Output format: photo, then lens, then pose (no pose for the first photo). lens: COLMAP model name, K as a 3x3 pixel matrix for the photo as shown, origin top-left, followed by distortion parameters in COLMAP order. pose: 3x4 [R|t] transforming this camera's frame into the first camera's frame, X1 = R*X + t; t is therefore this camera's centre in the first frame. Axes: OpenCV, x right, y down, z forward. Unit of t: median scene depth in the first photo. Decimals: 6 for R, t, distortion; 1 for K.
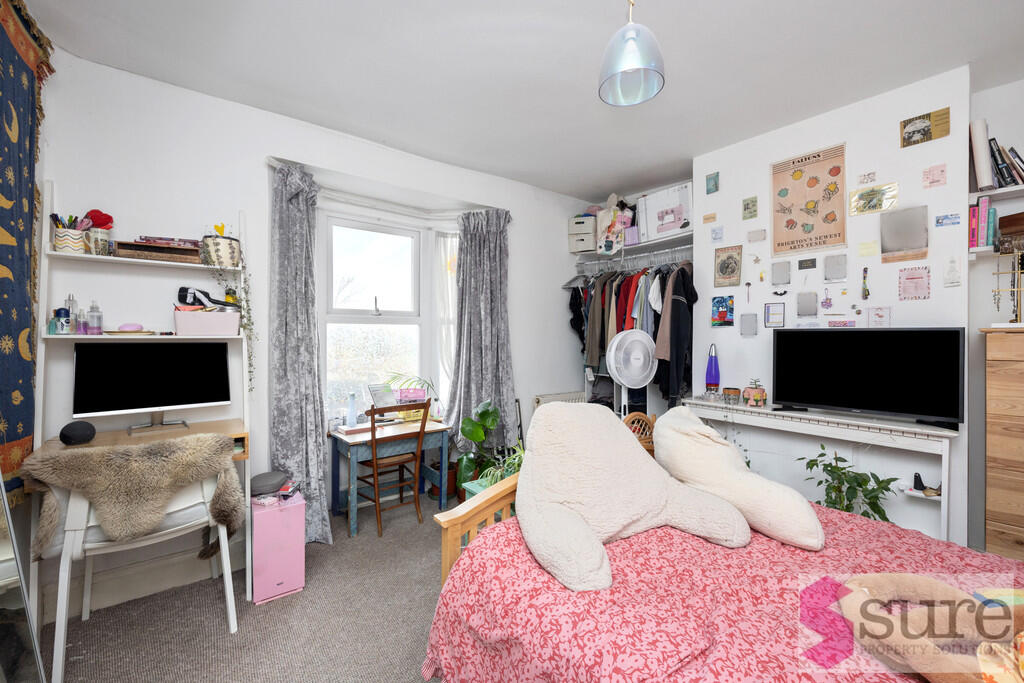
lens RADIAL K [[409.9, 0, 511.5], [0, 409.9, 338.1], [0, 0, 1]] dist [-0.006194, 0.001066]
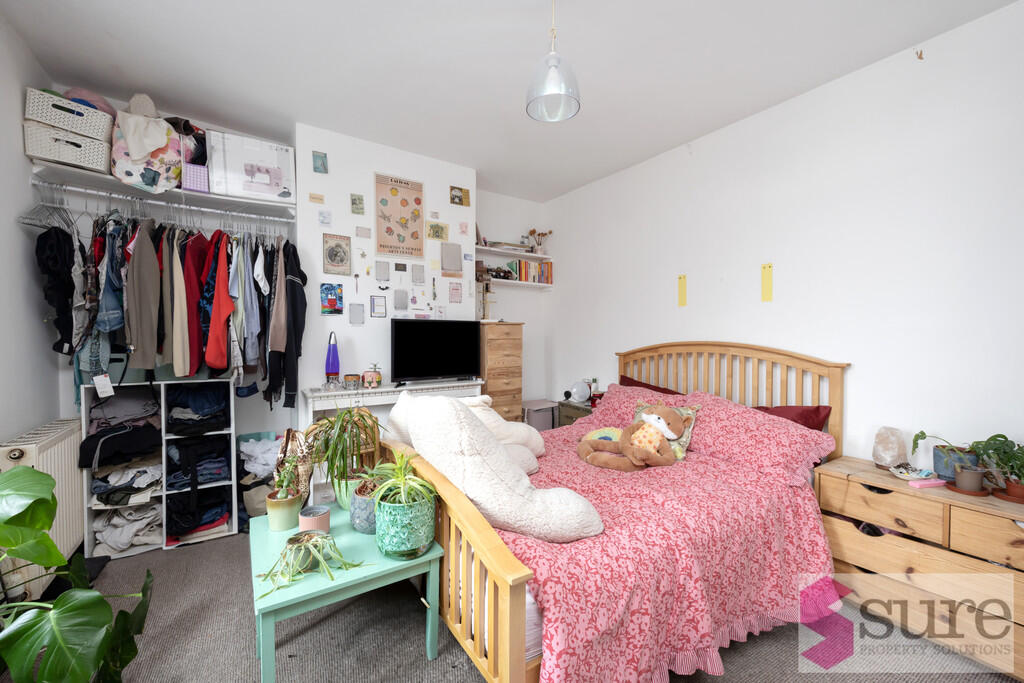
lens RADIAL K [[409.9, 0, 513.1], [0, 409.9, 342.9], [0, 0, 1]] dist [-0.006194, 0.001066]
pose [[0.077432, -0.023085, 0.996730, -0.452698], [0.000113, 0.999732, 0.023146, 0.018353], [-0.996998, -0.001679, 0.077414, 0.508685]]
